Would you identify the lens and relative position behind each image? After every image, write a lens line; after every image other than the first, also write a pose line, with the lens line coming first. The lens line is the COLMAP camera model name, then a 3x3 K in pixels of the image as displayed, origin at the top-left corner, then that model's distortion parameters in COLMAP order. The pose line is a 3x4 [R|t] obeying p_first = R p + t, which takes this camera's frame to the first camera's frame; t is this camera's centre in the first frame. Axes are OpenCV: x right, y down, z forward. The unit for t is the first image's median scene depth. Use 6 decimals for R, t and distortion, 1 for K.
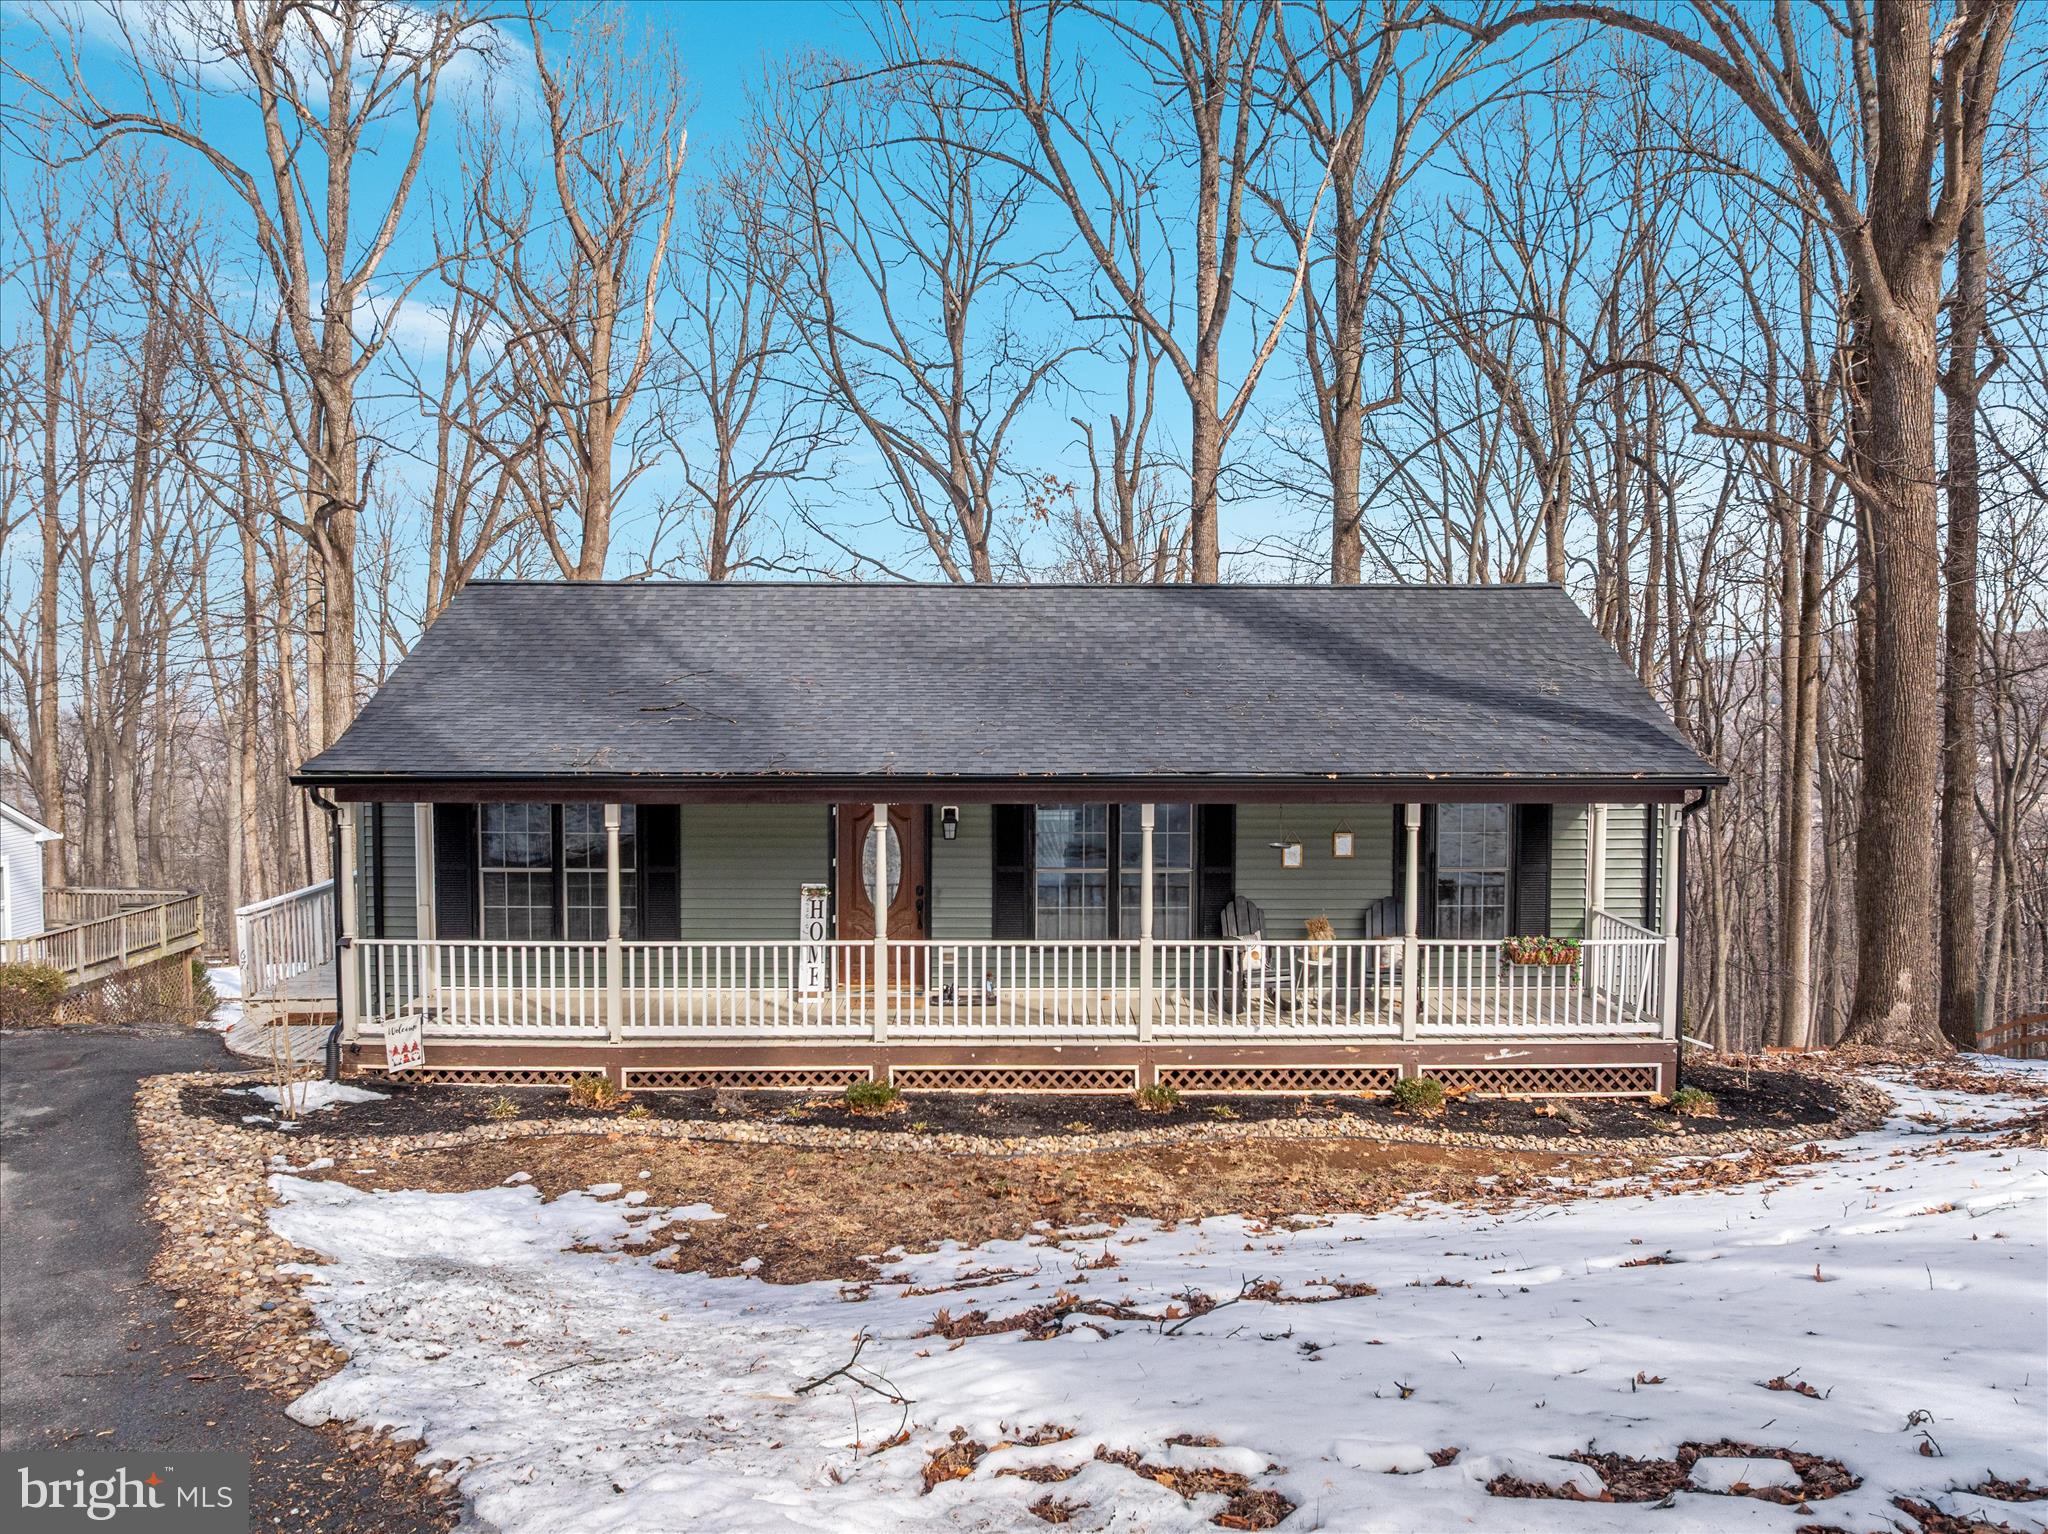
lens RADIAL K [[1511.1, 0, 1086.3], [0, 1511.1, 726.4], [0, 0, 1]] dist [-0.034737, -0.005438]
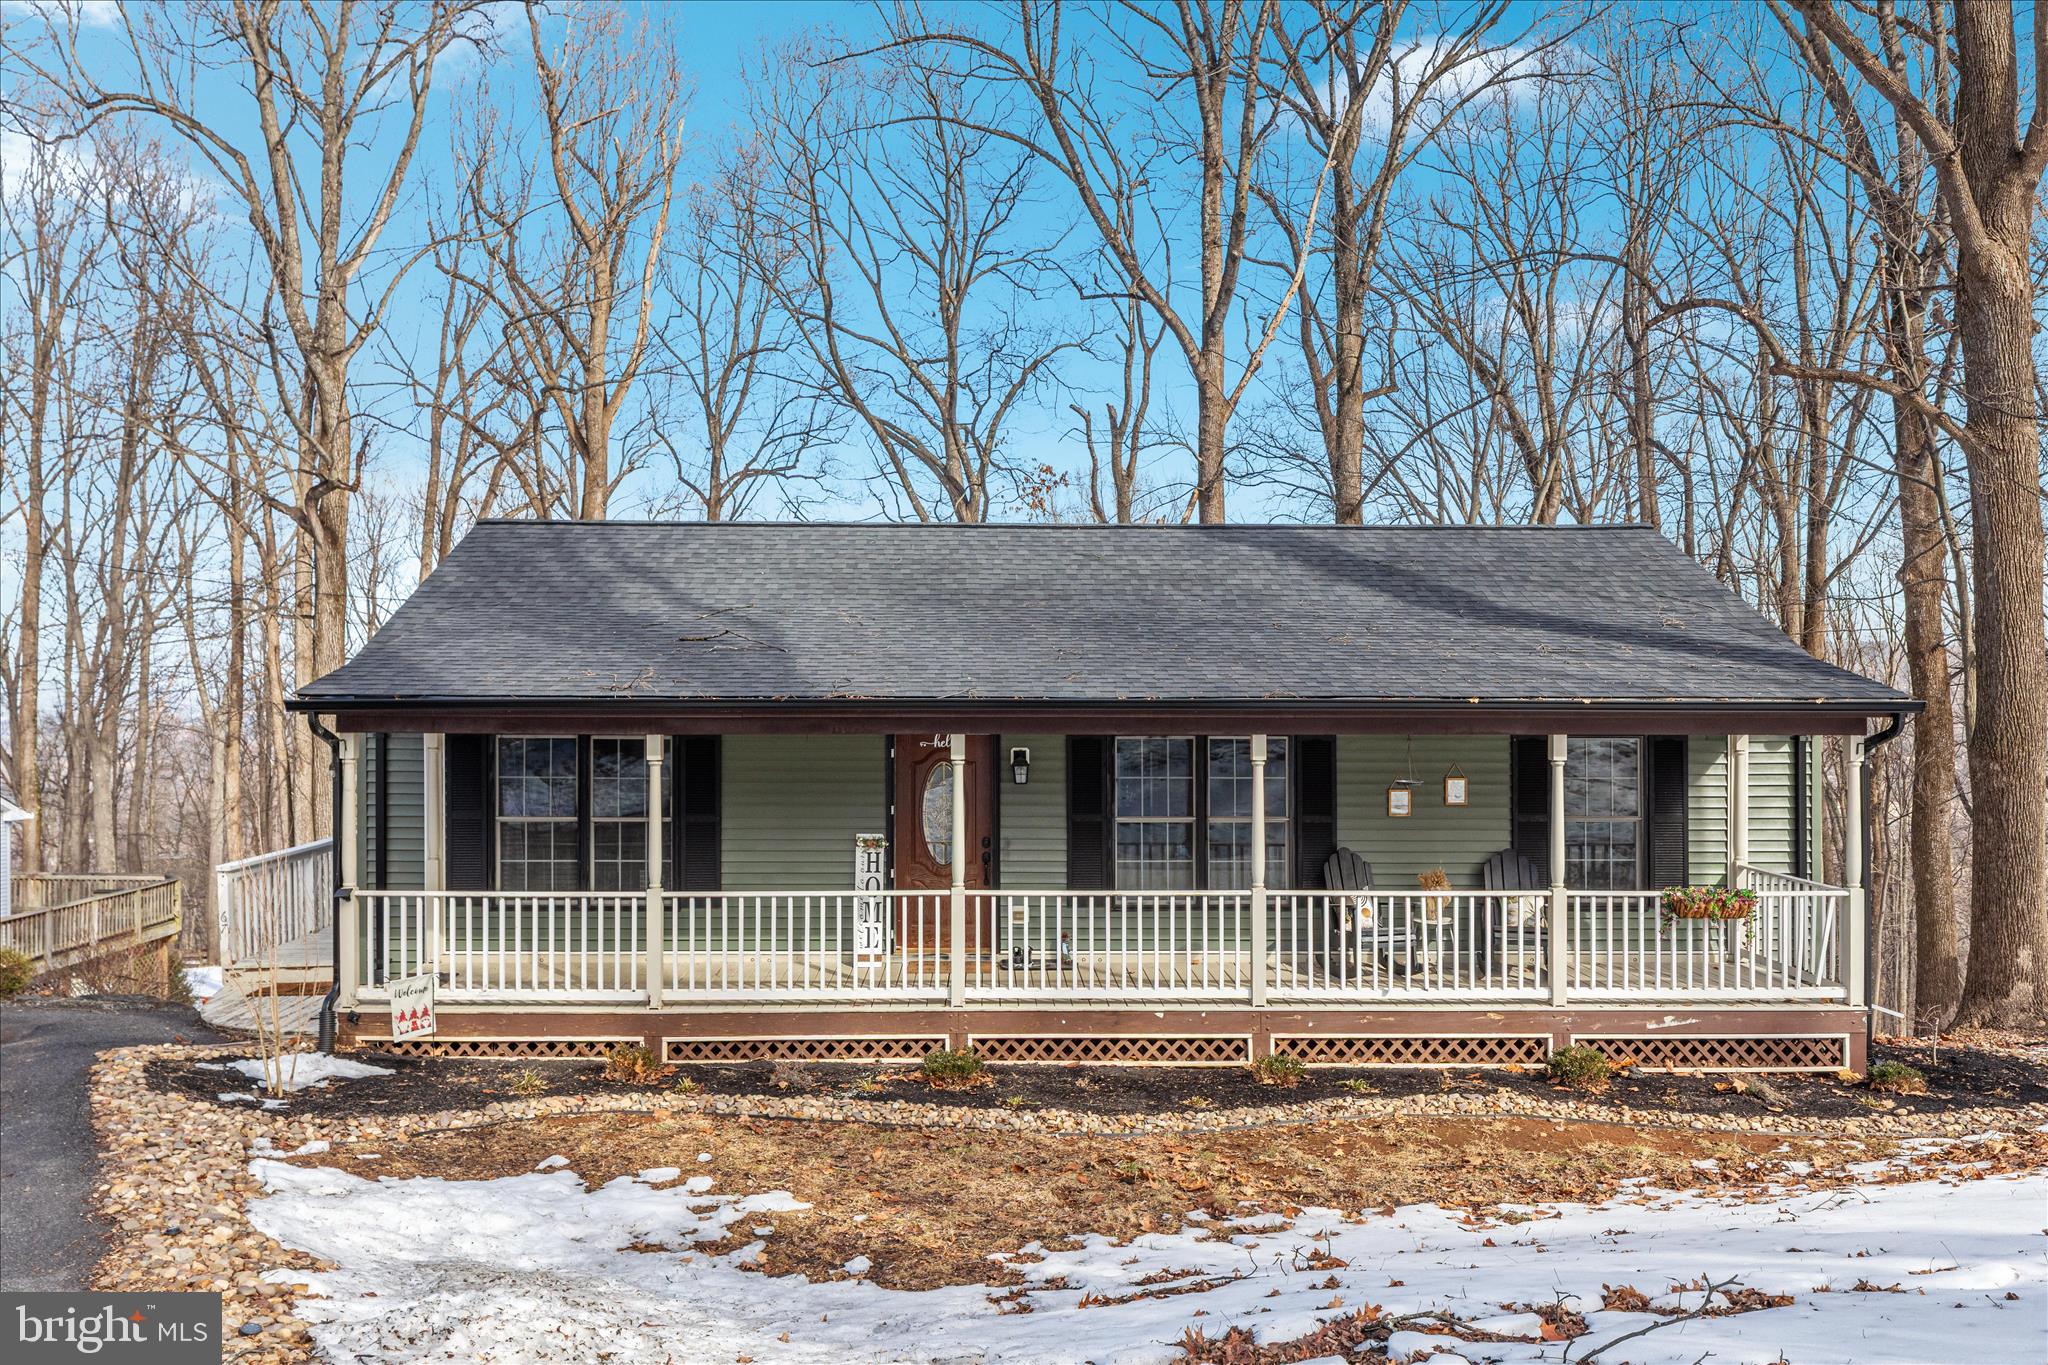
lens RADIAL K [[1446.8, 0, 1032.8], [0, 1446.8, 683.7], [0, 0, 1]] dist [0.024441, -0.047369]
pose [[0.999972, -0.002227, -0.007100, -0.085520], [0.001940, 0.999192, -0.040137, 0.055012], [0.007184, 0.040122, 0.999169, 0.149012]]
